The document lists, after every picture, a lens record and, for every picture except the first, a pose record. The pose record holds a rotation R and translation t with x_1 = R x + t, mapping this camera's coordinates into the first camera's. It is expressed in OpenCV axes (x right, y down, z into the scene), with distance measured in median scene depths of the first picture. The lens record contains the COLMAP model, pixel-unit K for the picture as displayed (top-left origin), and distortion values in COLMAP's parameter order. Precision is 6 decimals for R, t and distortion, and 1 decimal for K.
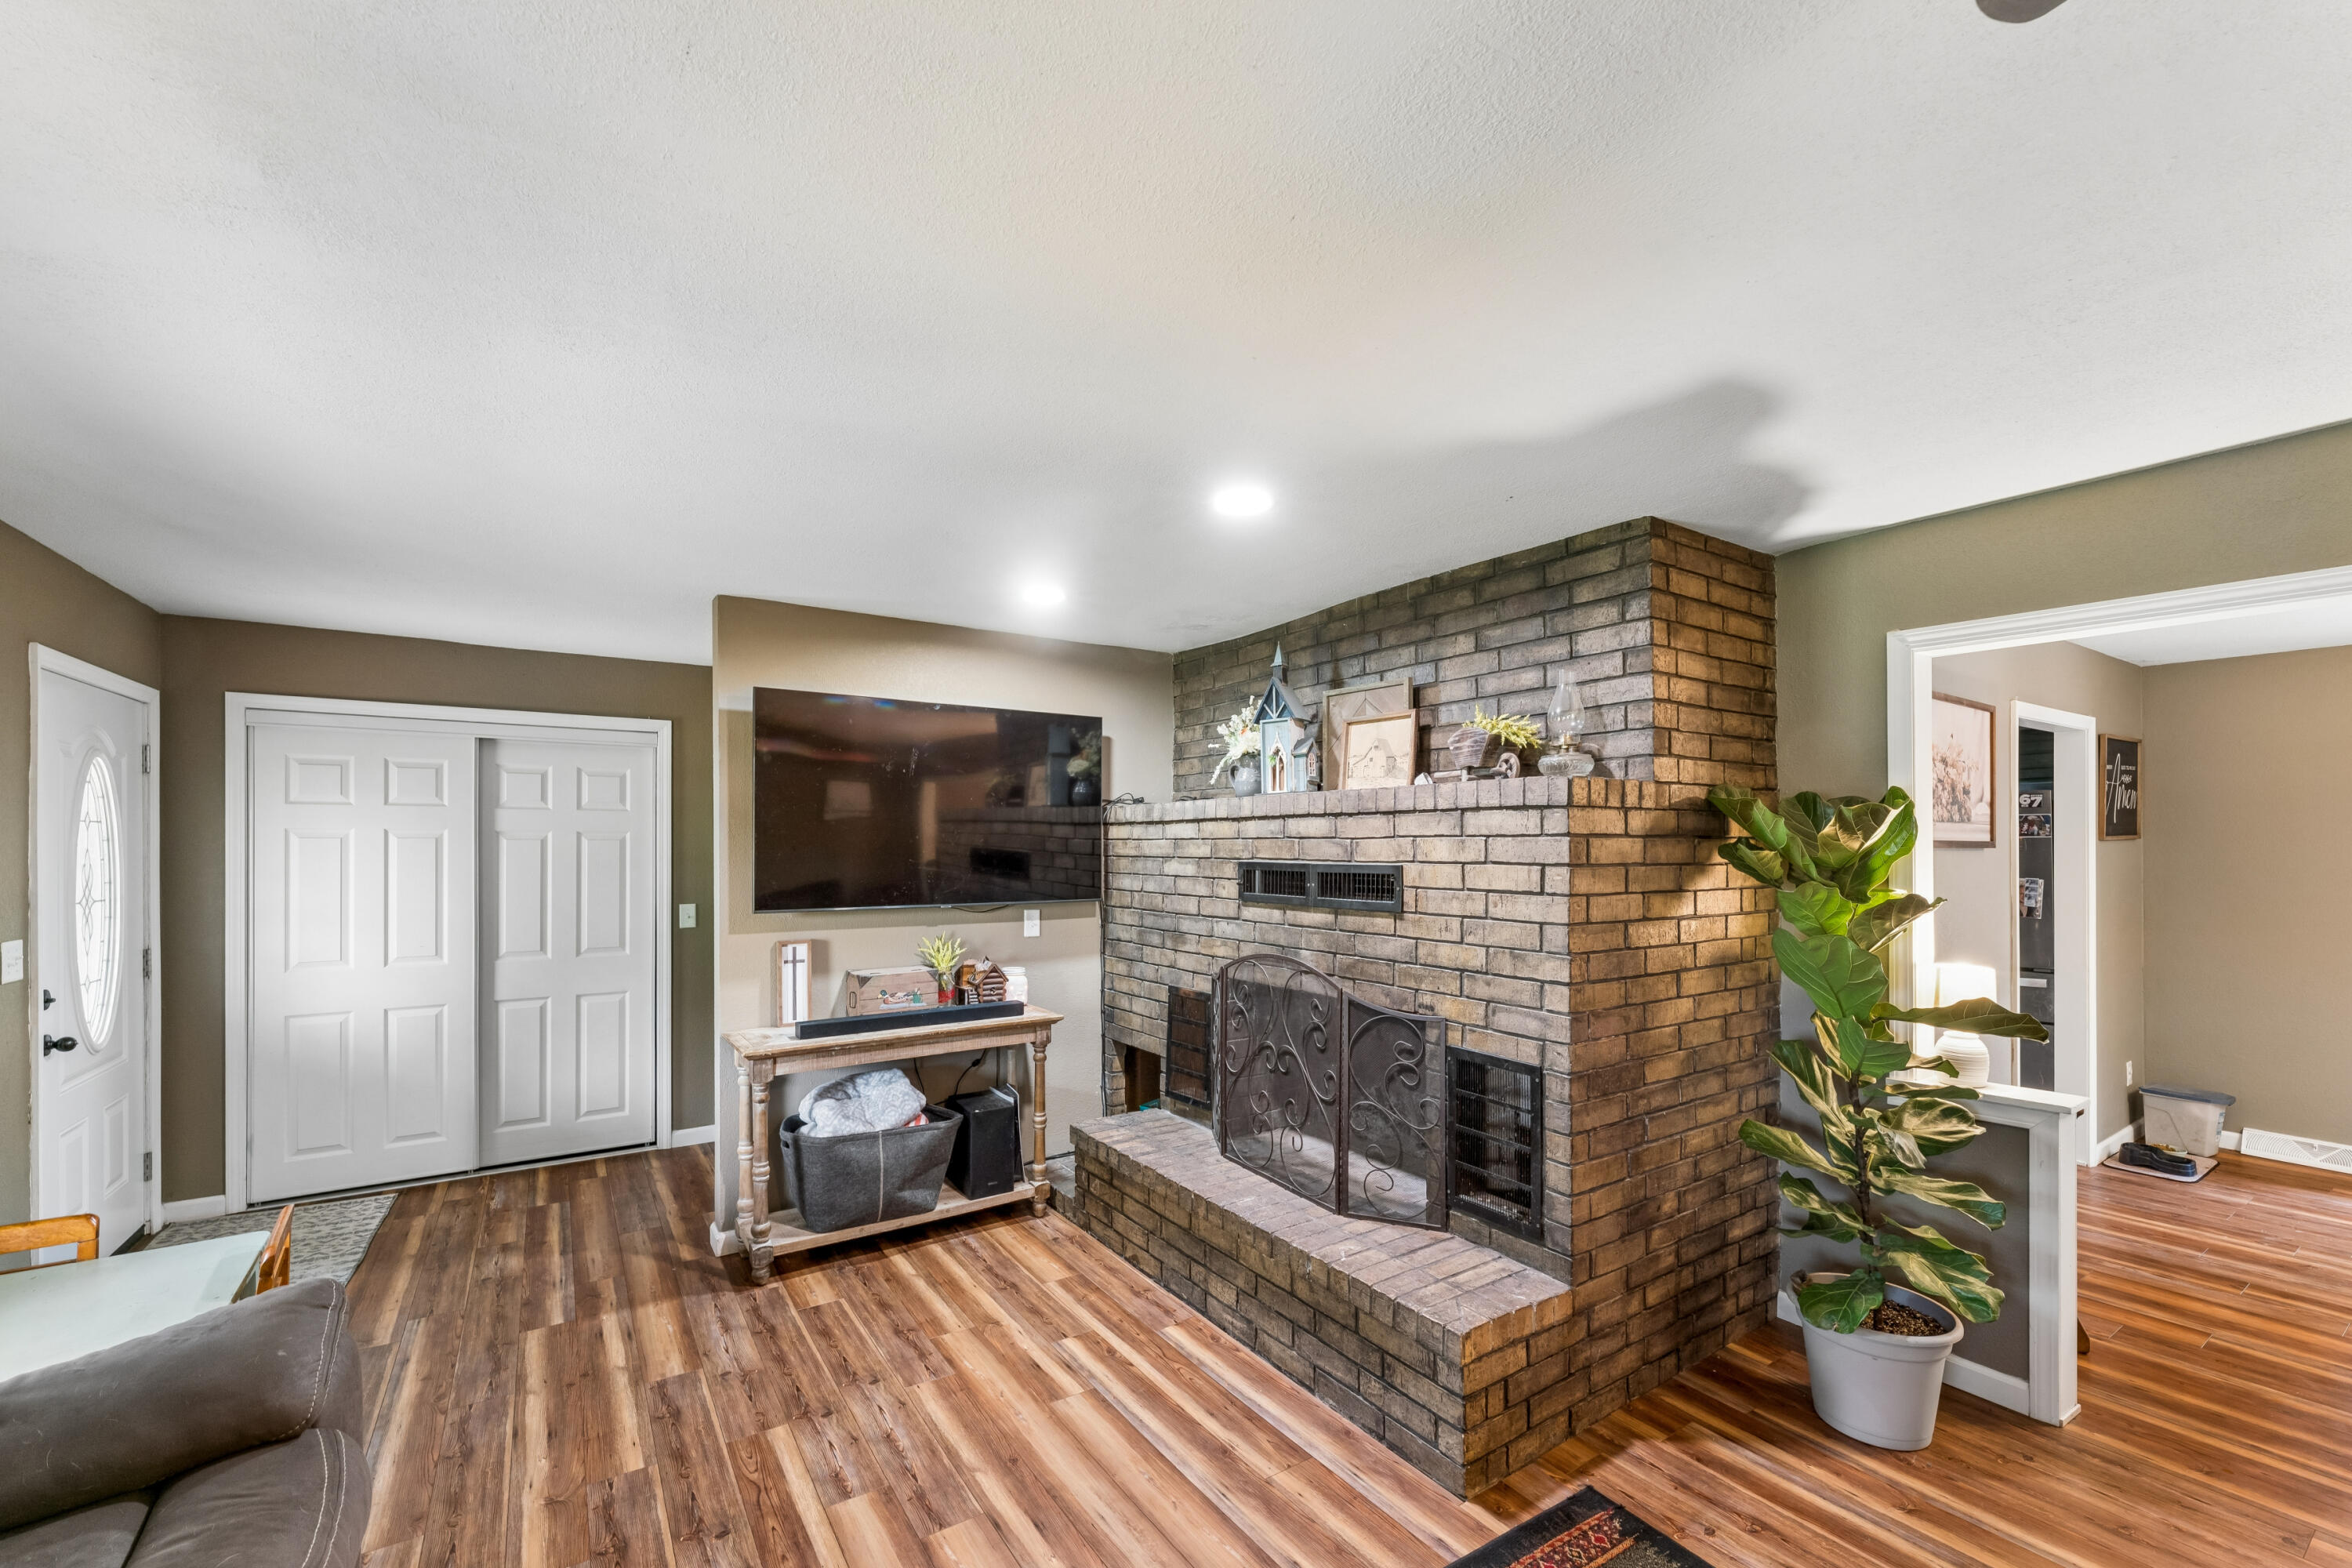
lens RADIAL K [[959.7, 0, 1181.1], [0, 959.7, 836.6], [0, 0, 1]] dist [-0.000008, 0.000128]
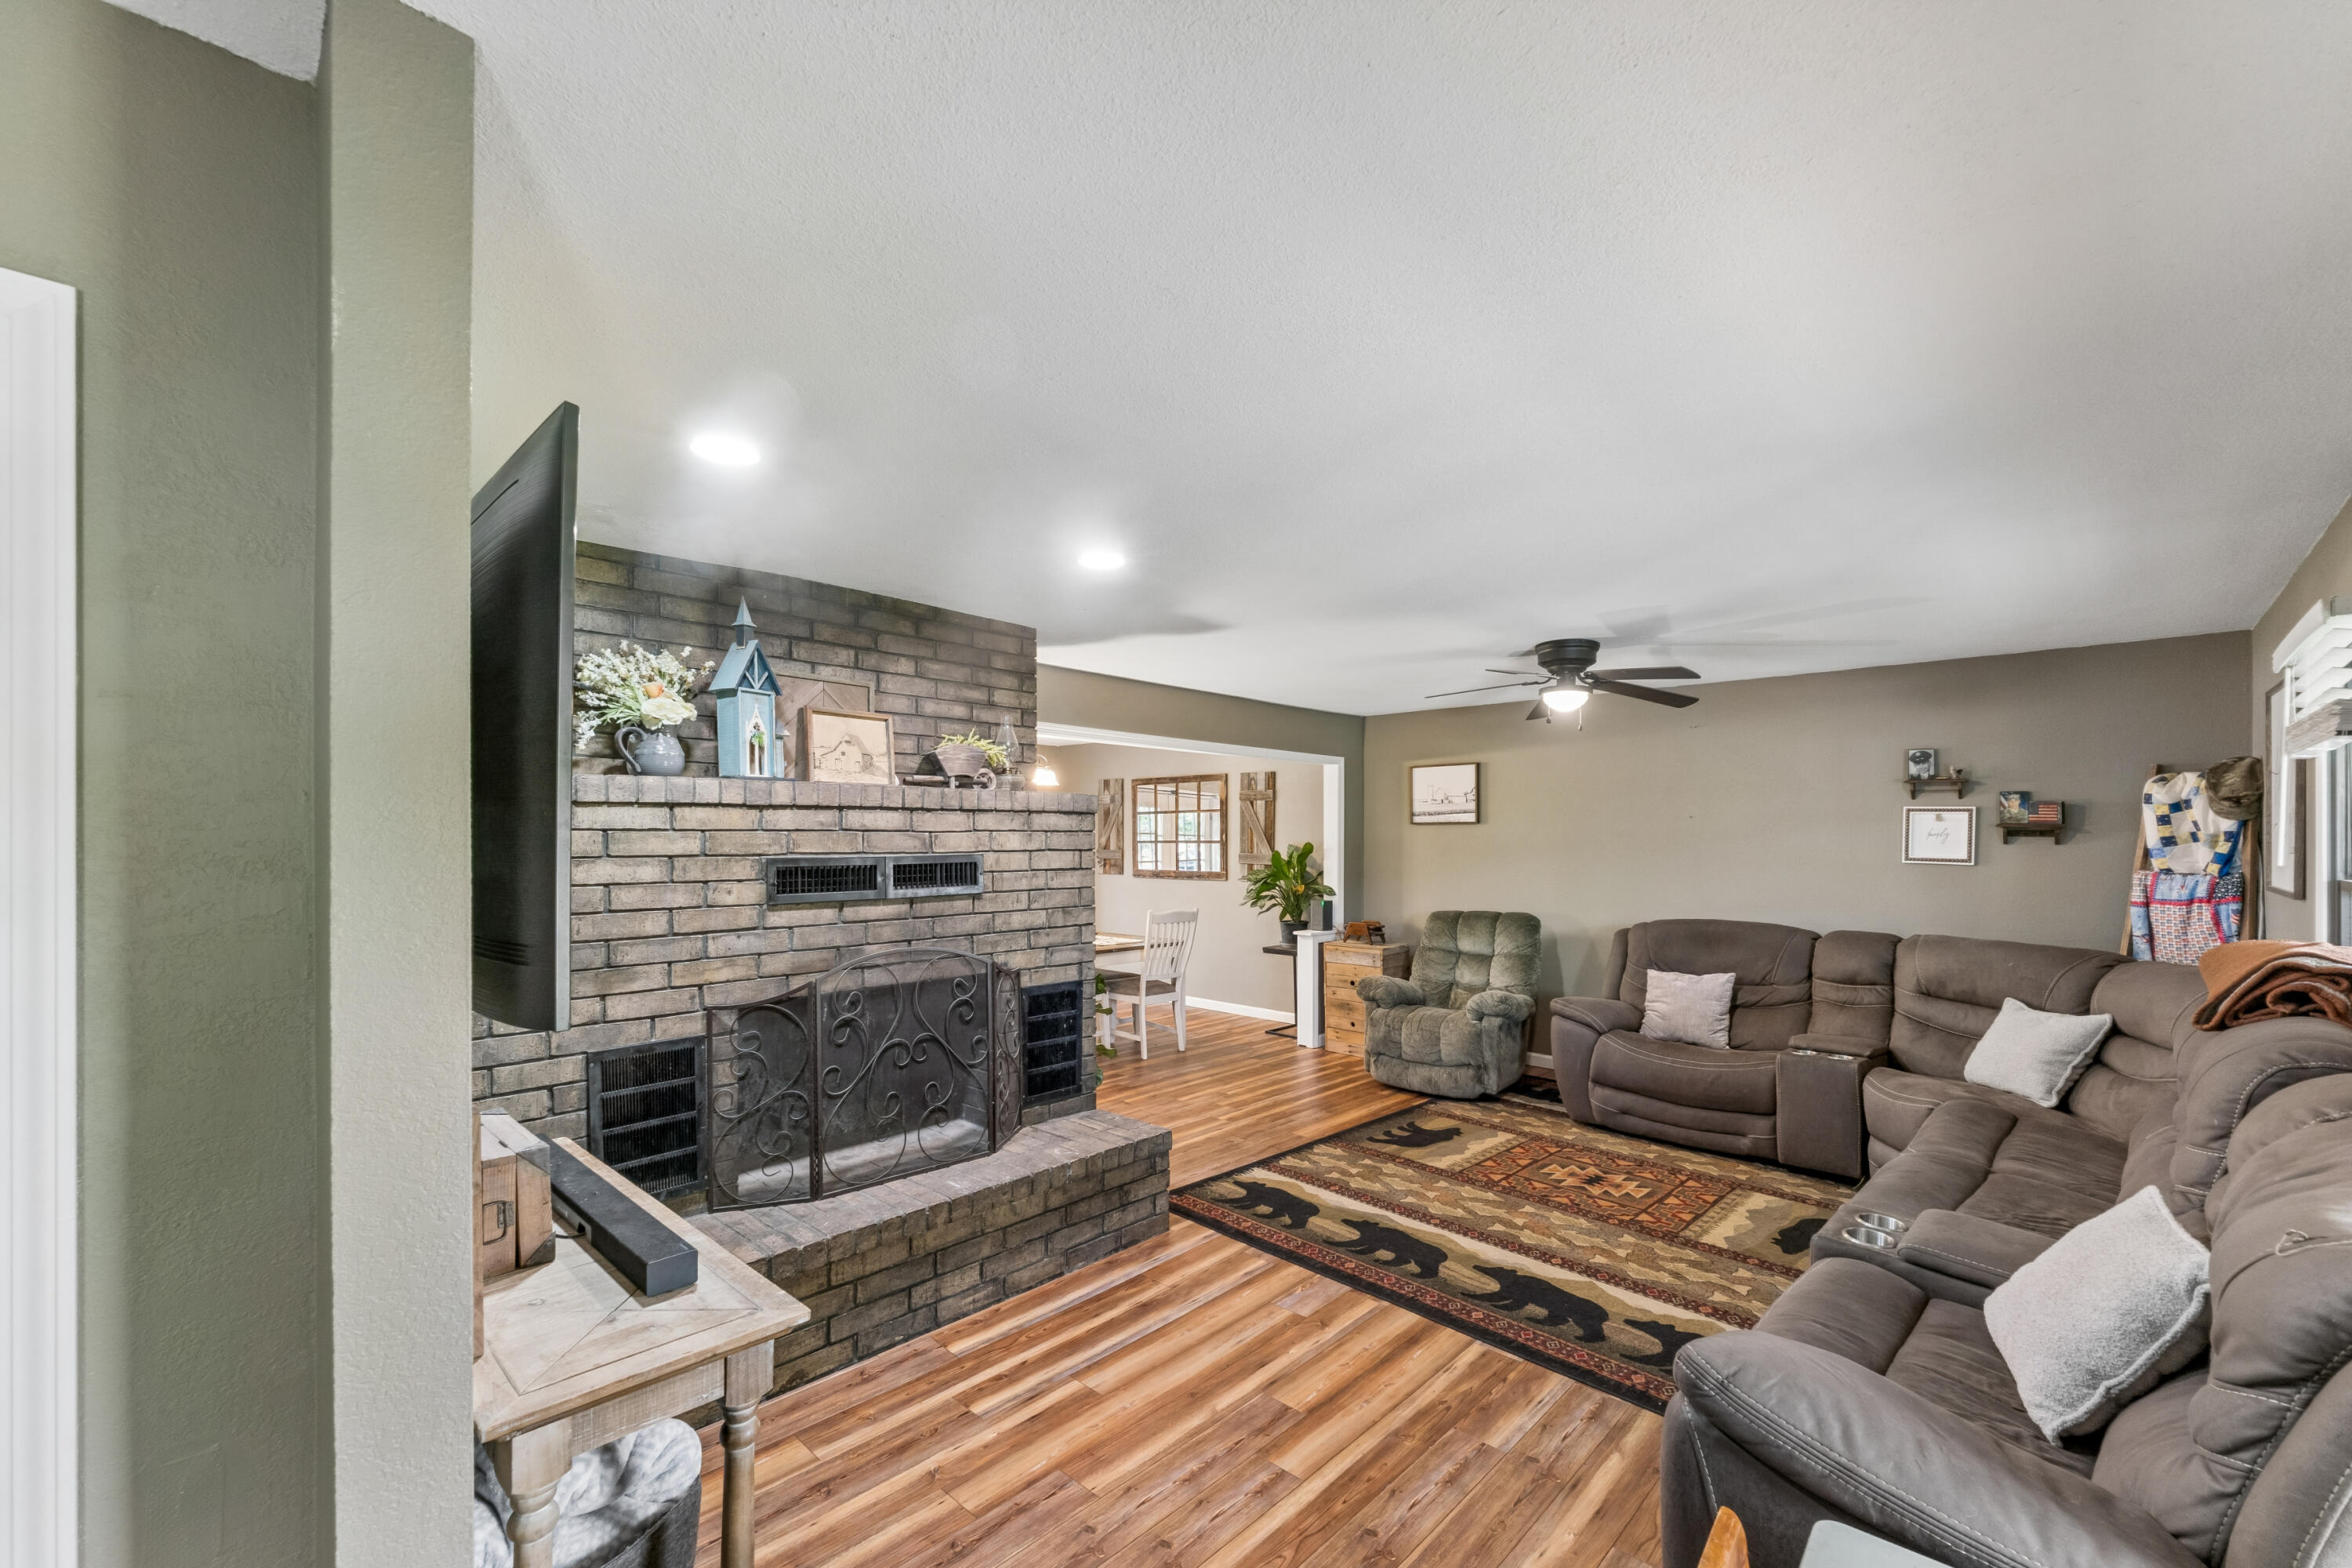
lens RADIAL K [[959.7, 0, 1181.1], [0, 959.7, 836.6], [0, 0, 1]] dist [-0.000008, 0.000128]
pose [[-0.221300, -0.000225, 0.975206, -0.999386], [-0.007405, 0.999972, -0.001449, 0.007089], [-0.975178, -0.007542, -0.221296, 1.009492]]
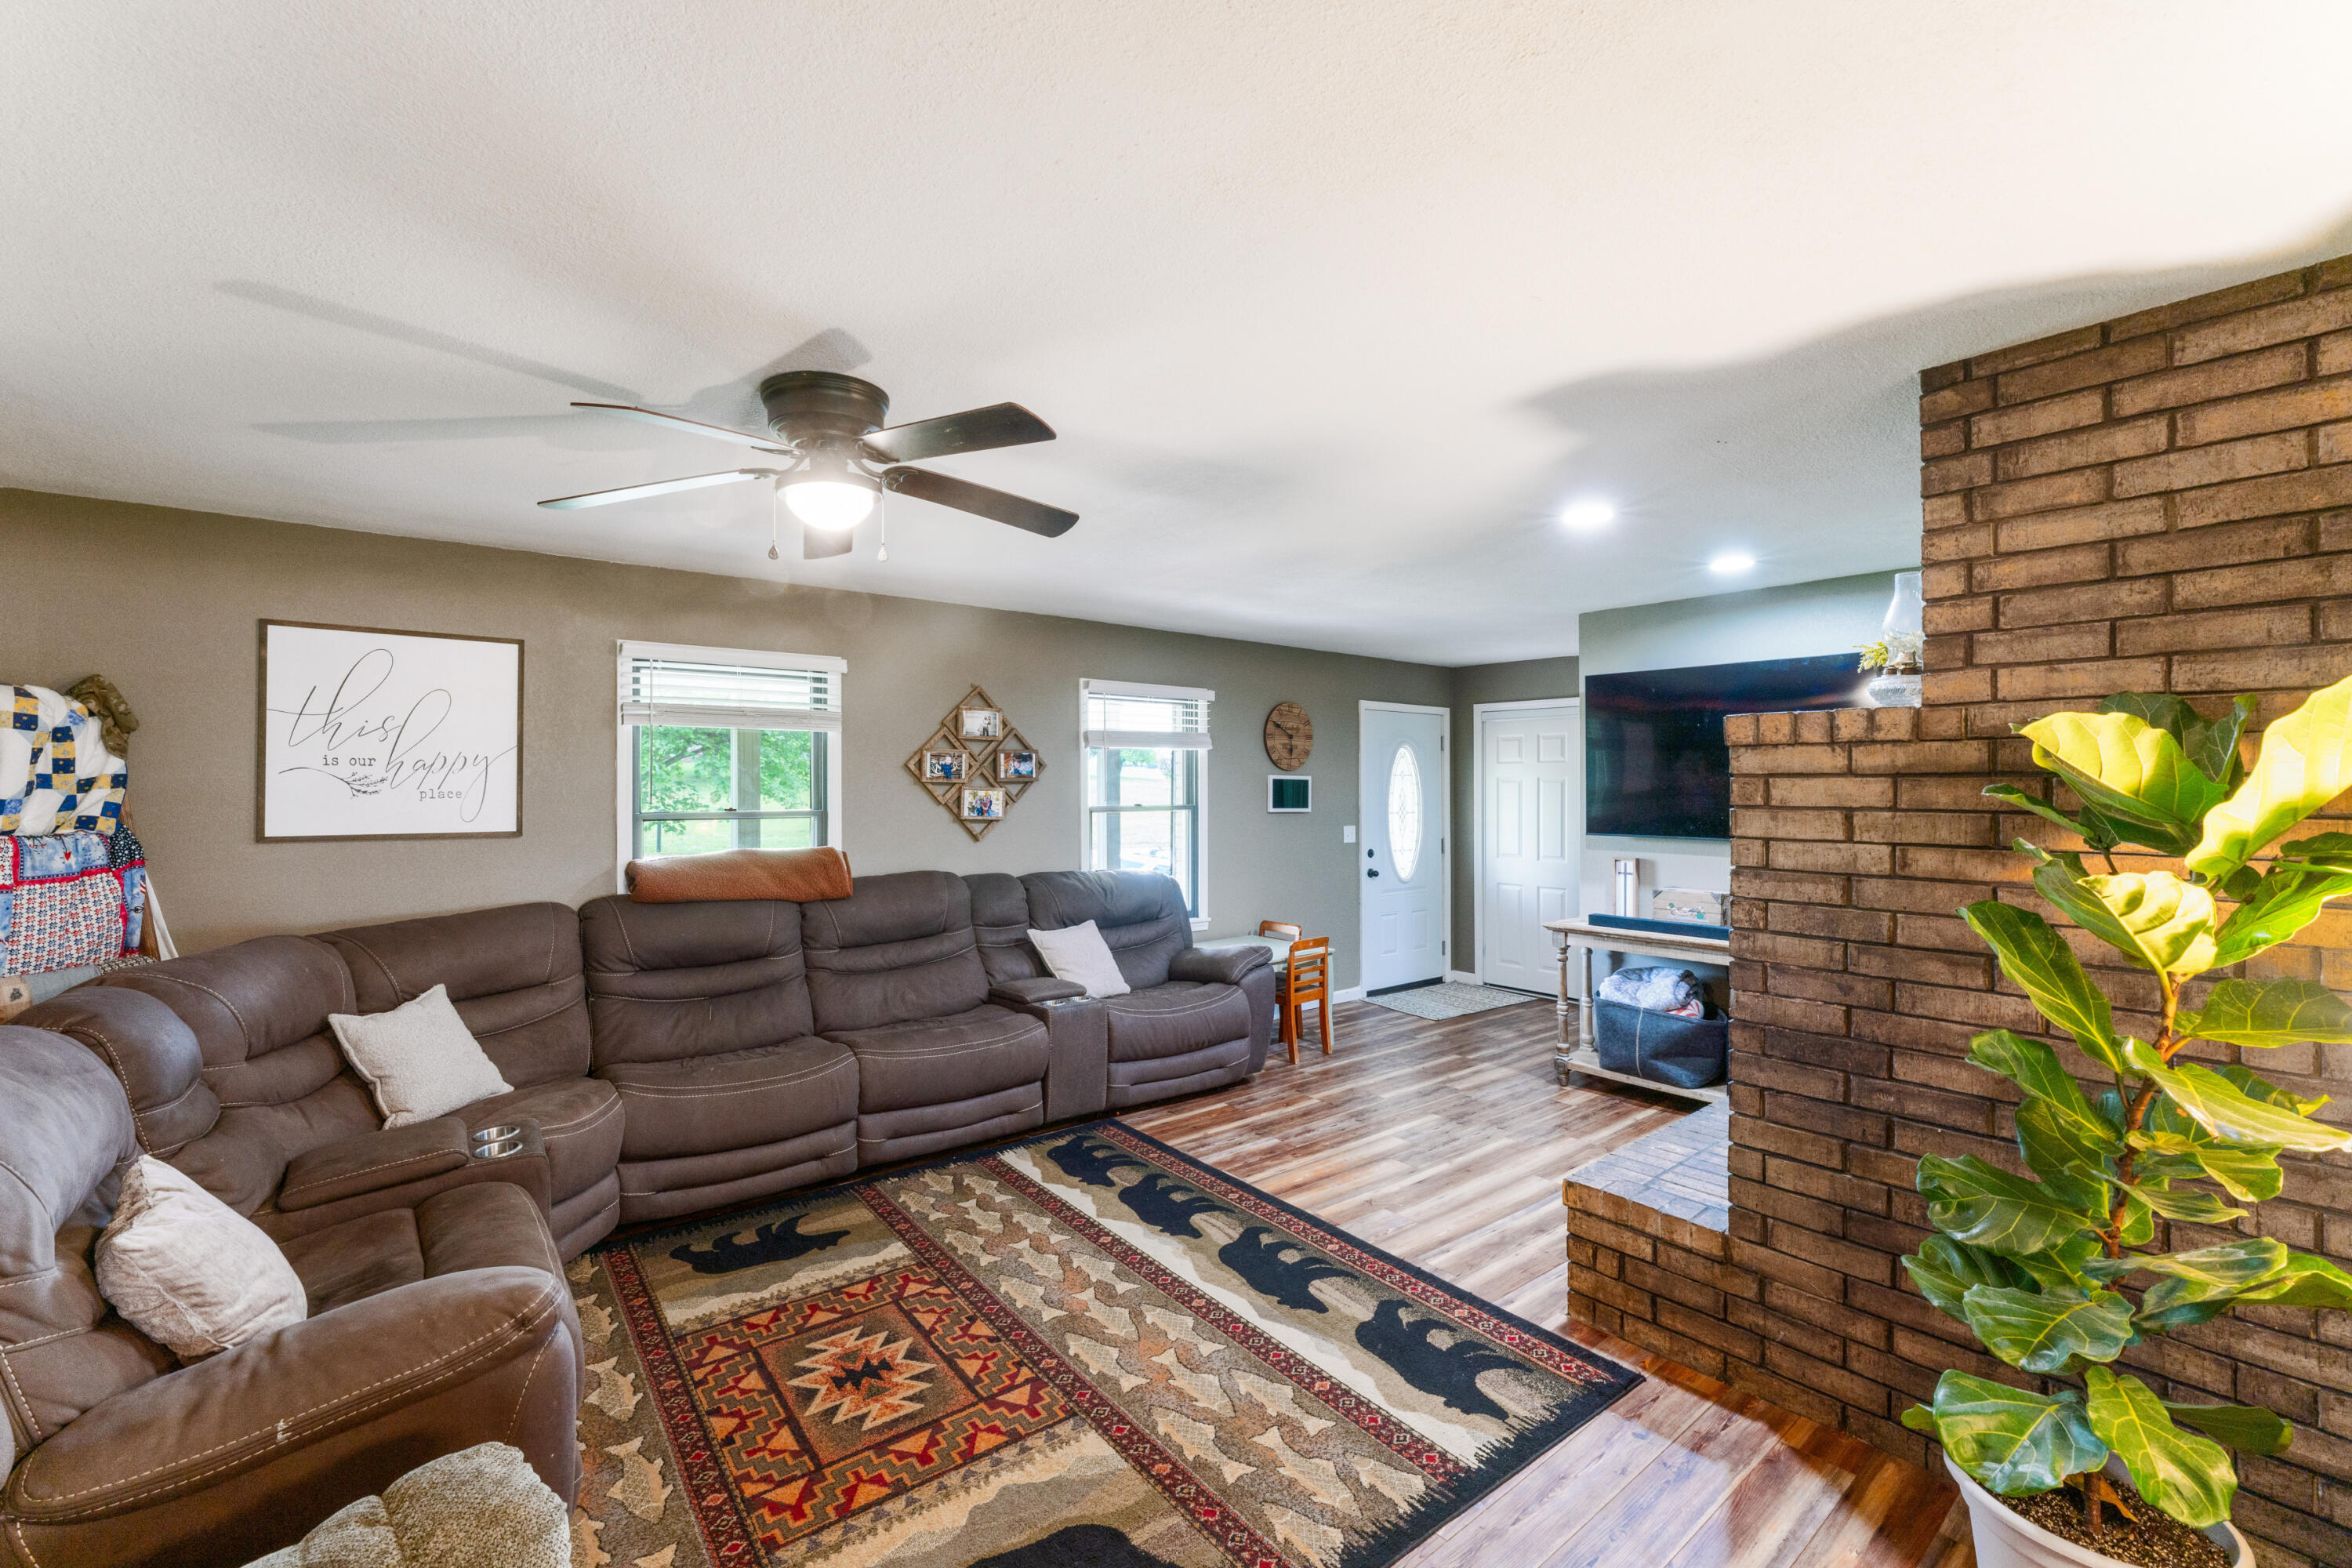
lens RADIAL K [[979.3, 0, 1139.2], [0, 979.3, 783.5], [0, 0, 1]] dist [-0.000120, -0.000035]
pose [[0.079327, -0.002629, -0.996845, 1.124378], [0.005192, 0.999984, -0.002225, 0.004793], [0.996835, -0.004999, 0.079339, 0.262932]]
